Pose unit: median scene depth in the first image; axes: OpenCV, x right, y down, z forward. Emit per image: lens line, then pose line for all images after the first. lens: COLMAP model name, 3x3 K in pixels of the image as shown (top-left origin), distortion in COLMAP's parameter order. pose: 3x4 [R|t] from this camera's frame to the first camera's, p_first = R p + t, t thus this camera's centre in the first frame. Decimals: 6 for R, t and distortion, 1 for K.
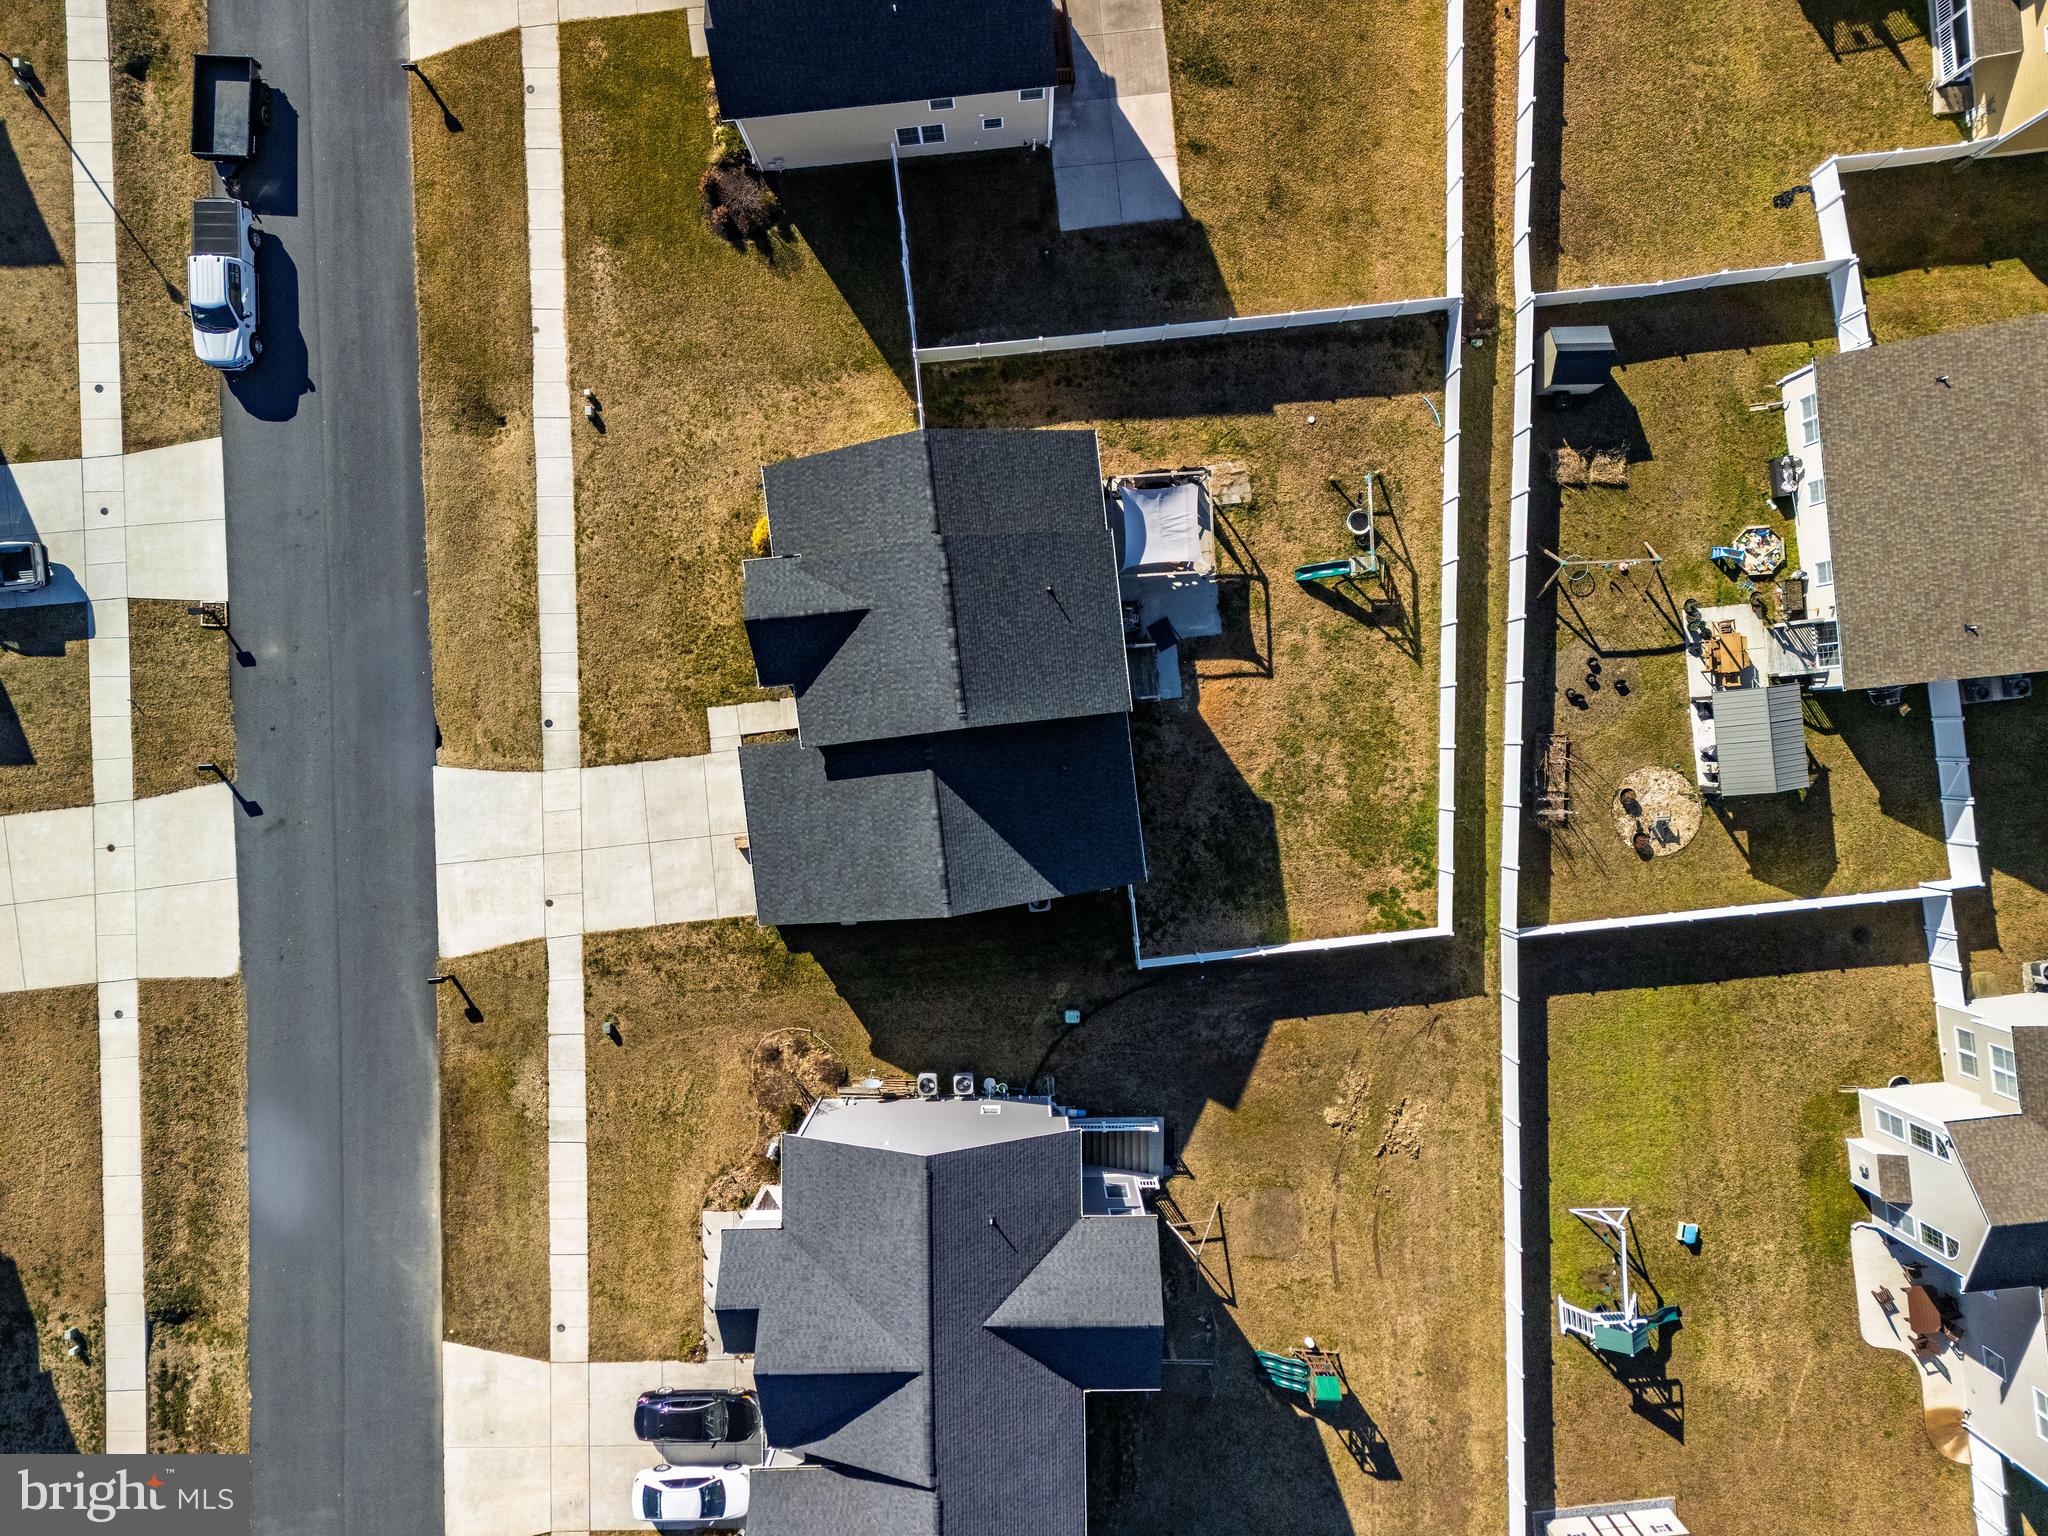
lens RADIAL K [[1501.9, 0, 1032.2], [0, 1501.9, 762.0], [0, 0, 1]] dist [0.080722, -0.066695]
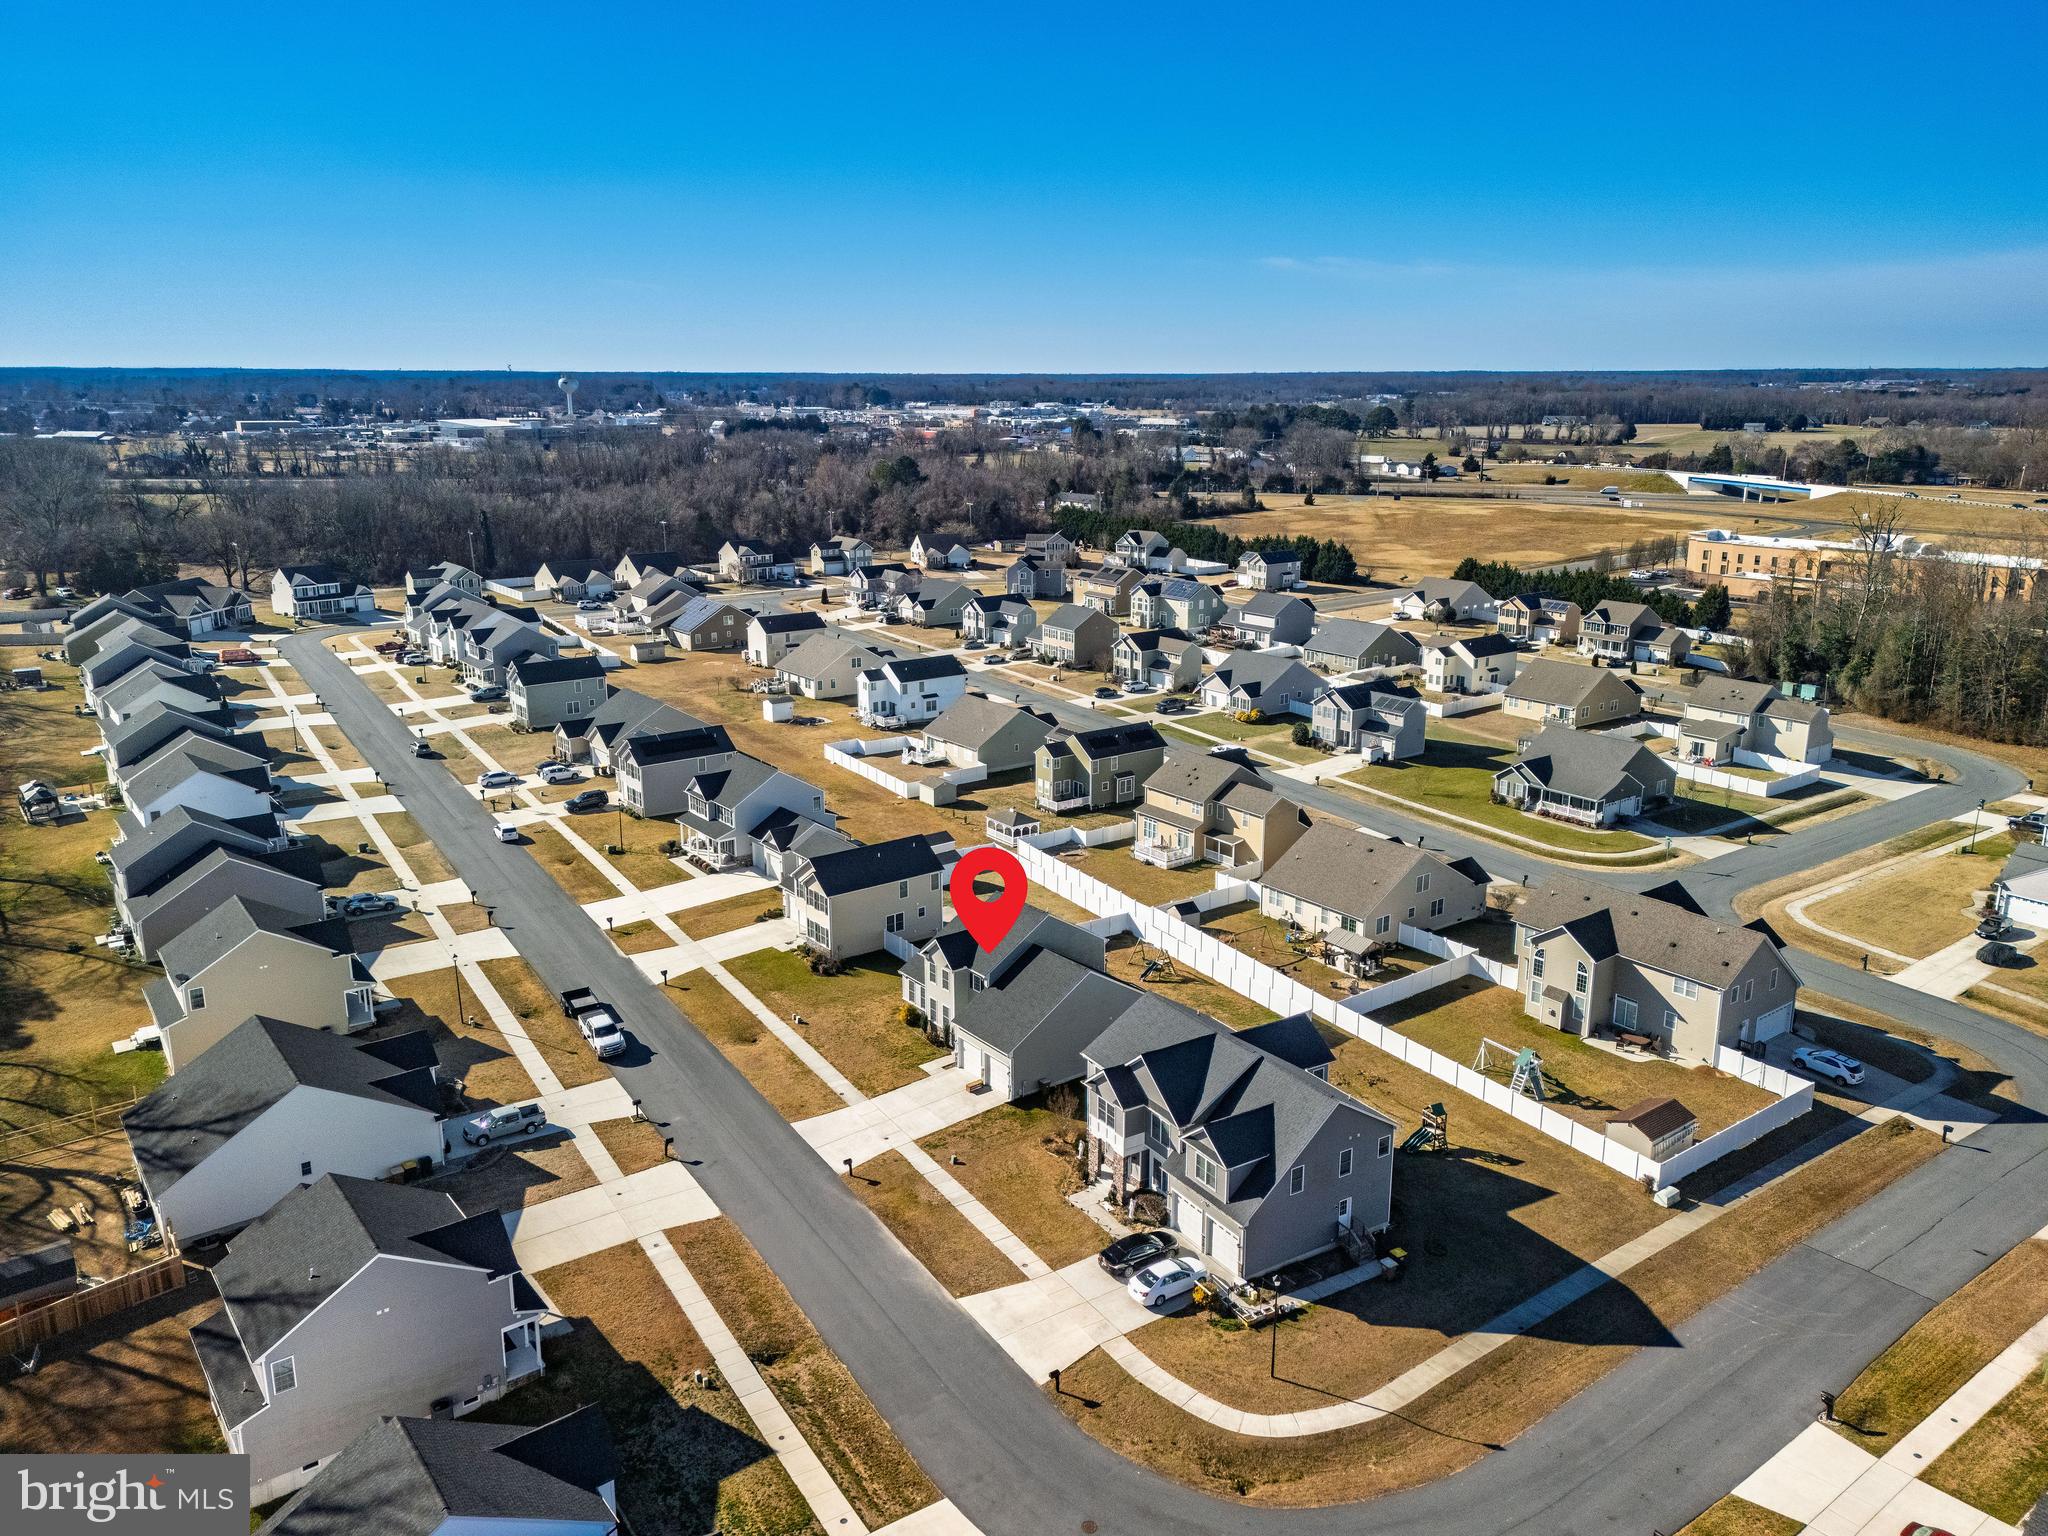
lens RADIAL K [[1501.9, 0, 1032.2], [0, 1501.9, 762.0], [0, 0, 1]] dist [0.080722, -0.066695]
pose [[0.853272, -0.129833, 0.505045, -0.963195], [0.521365, 0.193373, -0.831135, 1.466600], [0.010247, 0.972497, 0.232690, 0.222217]]
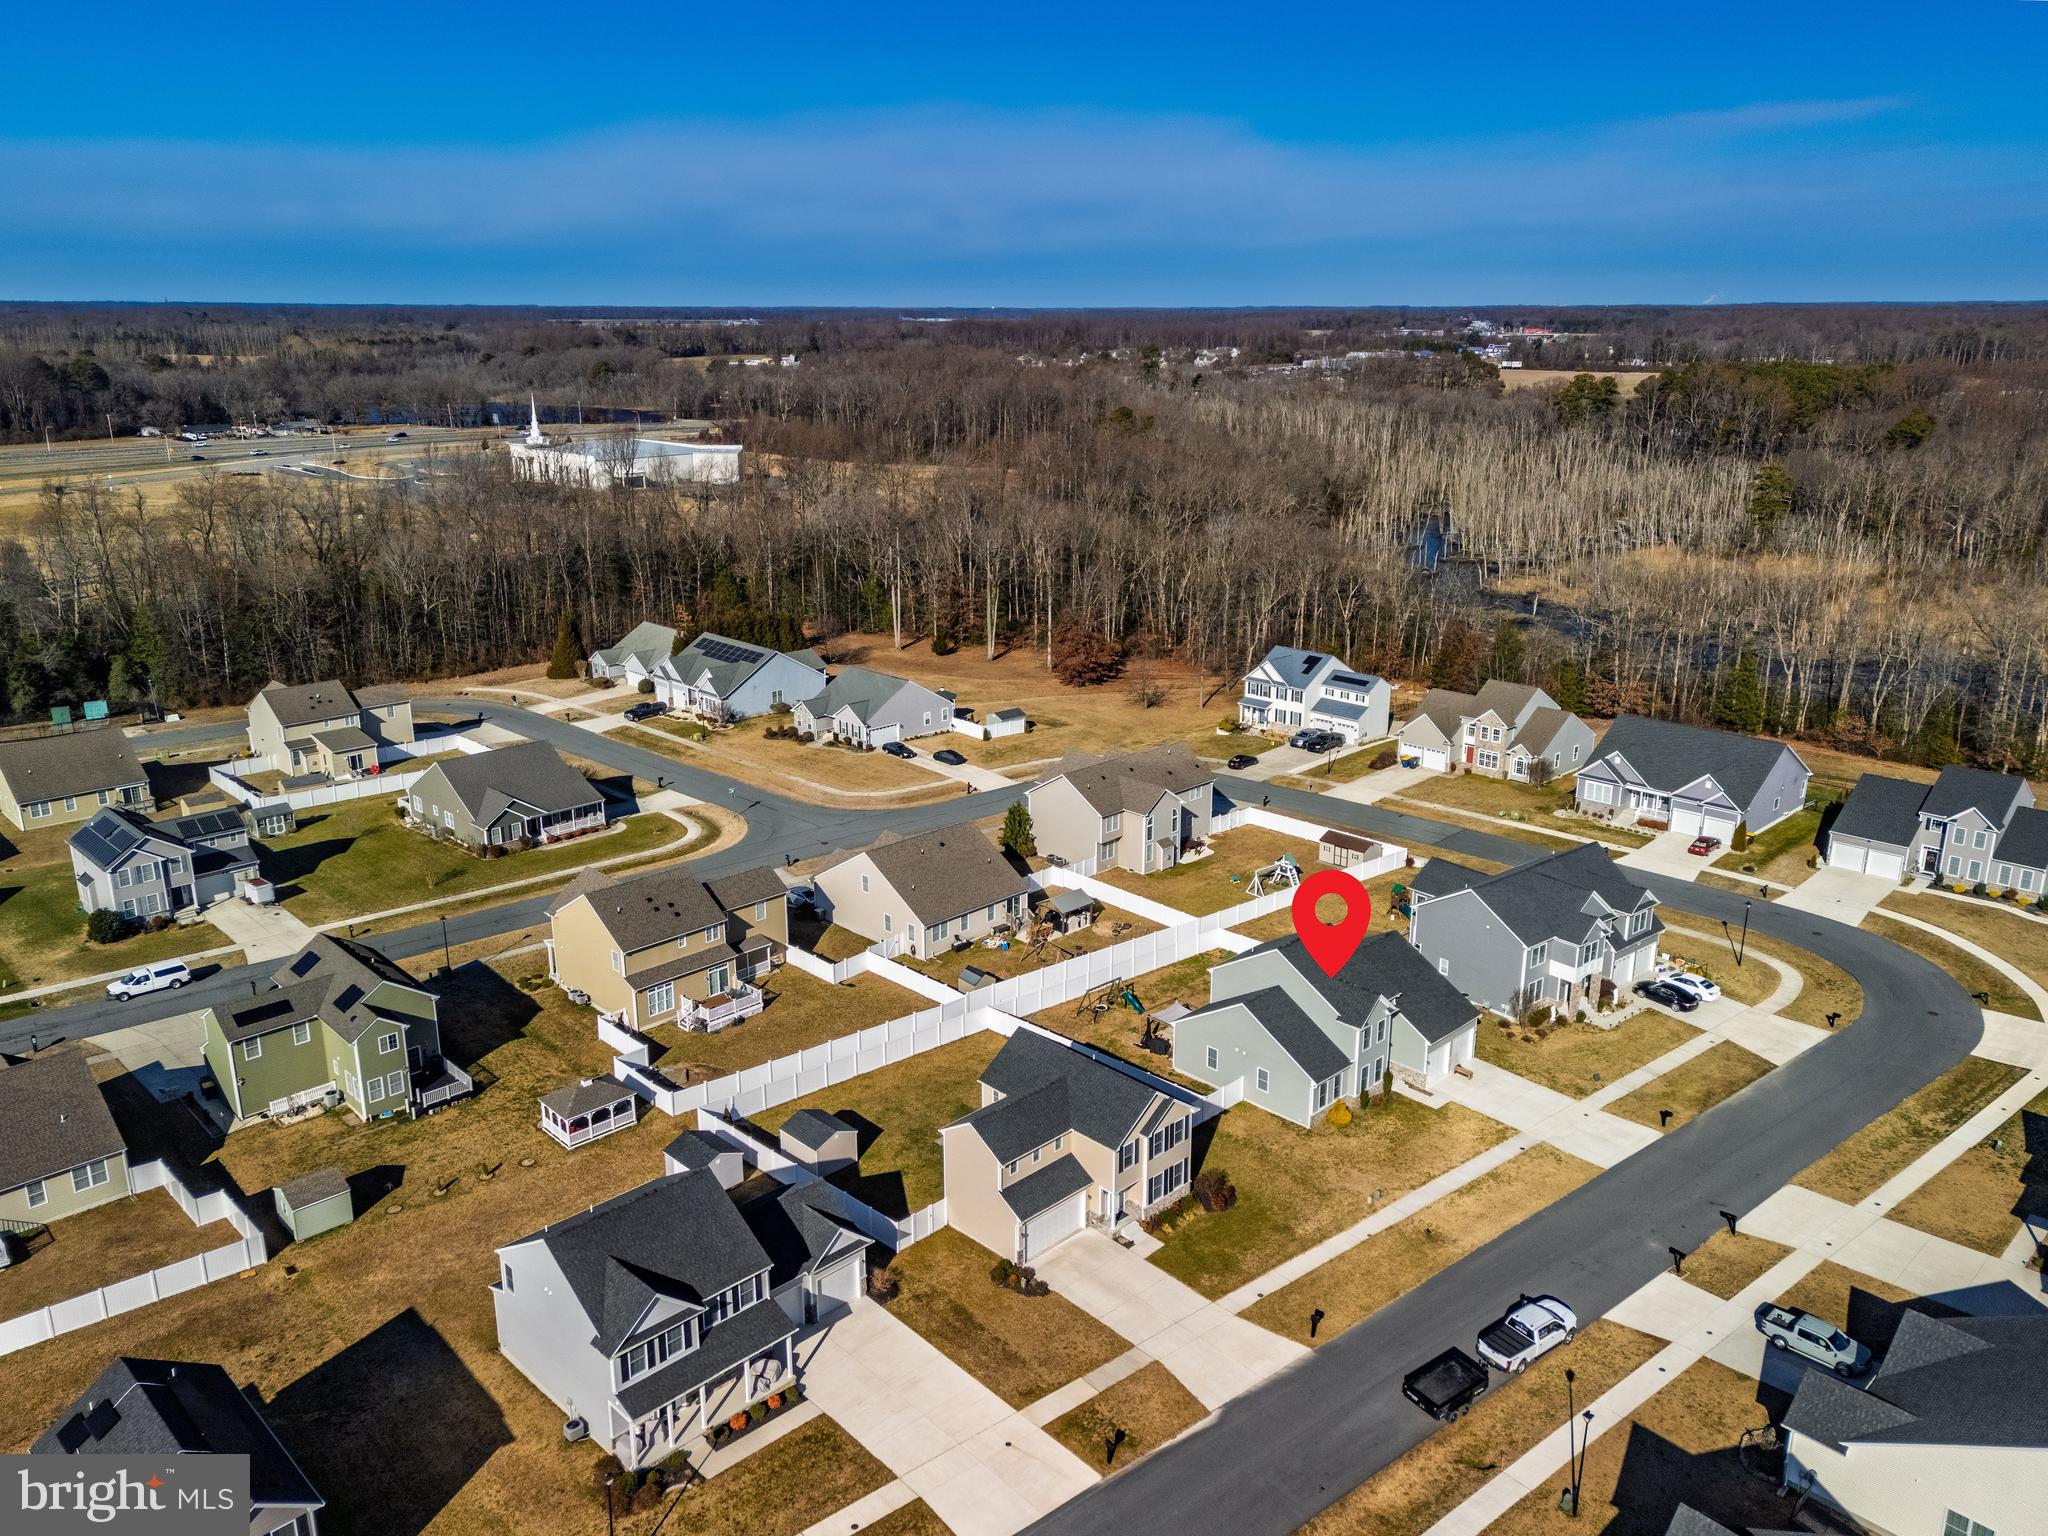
lens RADIAL K [[1501.9, 0, 1032.2], [0, 1501.9, 762.0], [0, 0, 1]] dist [0.080722, -0.066695]
pose [[-0.621135, -0.224634, 0.750820, -1.126855], [0.783501, -0.199764, 0.588405, -1.319129], [0.017811, 0.953747, 0.300081, 0.102378]]
